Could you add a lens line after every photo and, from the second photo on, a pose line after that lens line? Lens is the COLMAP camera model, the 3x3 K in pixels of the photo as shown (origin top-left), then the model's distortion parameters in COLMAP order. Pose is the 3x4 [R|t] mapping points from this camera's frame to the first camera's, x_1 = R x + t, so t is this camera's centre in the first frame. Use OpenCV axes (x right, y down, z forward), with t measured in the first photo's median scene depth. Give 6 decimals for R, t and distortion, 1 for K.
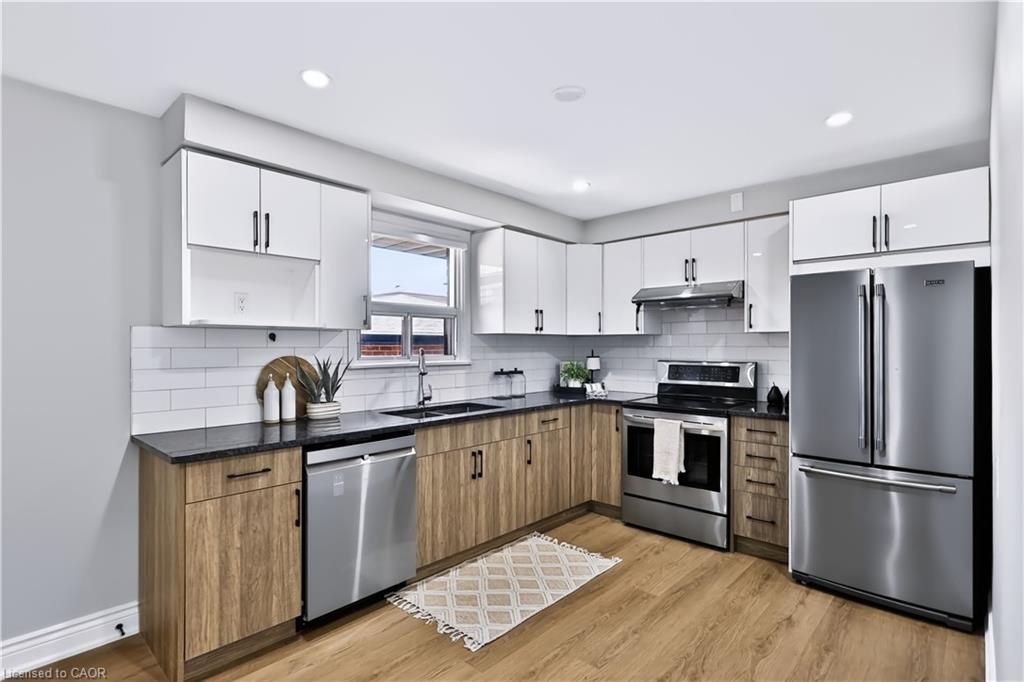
lens RADIAL K [[508.2, 0, 513.1], [0, 508.2, 346.6], [0, 0, 1]] dist [0.001324, 0.001045]
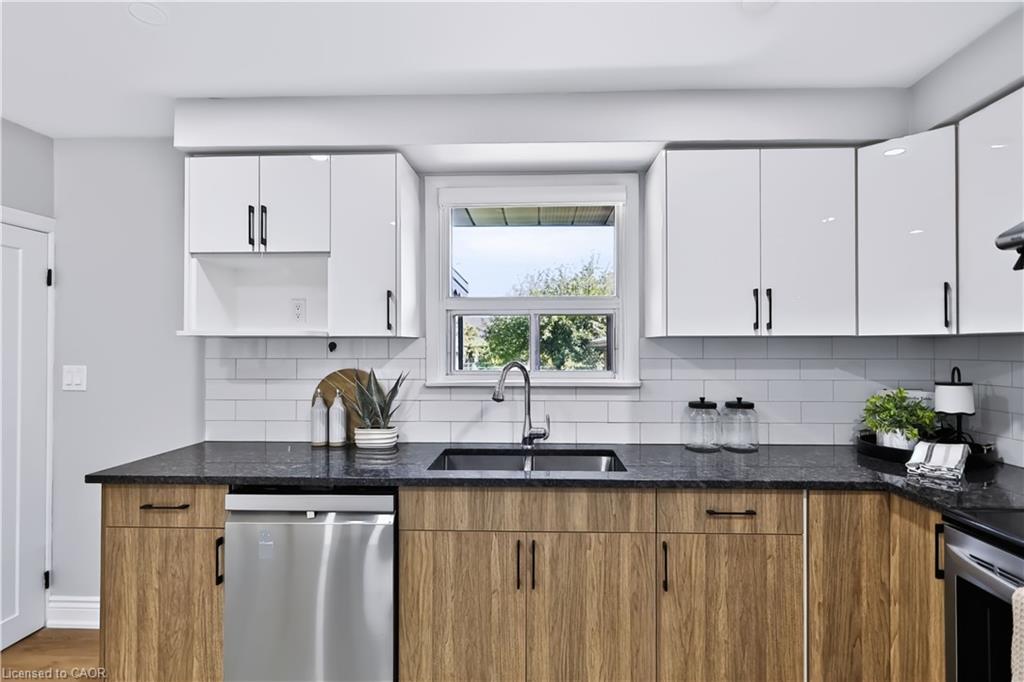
lens RADIAL K [[508.2, 0, 512.8], [0, 508.2, 345.2], [0, 0, 1]] dist [0.001324, 0.001045]
pose [[0.647521, -0.005046, -0.762031, 0.382209], [-0.000995, 0.999972, -0.007467, -0.014779], [0.762047, 0.005593, 0.647498, 0.643399]]
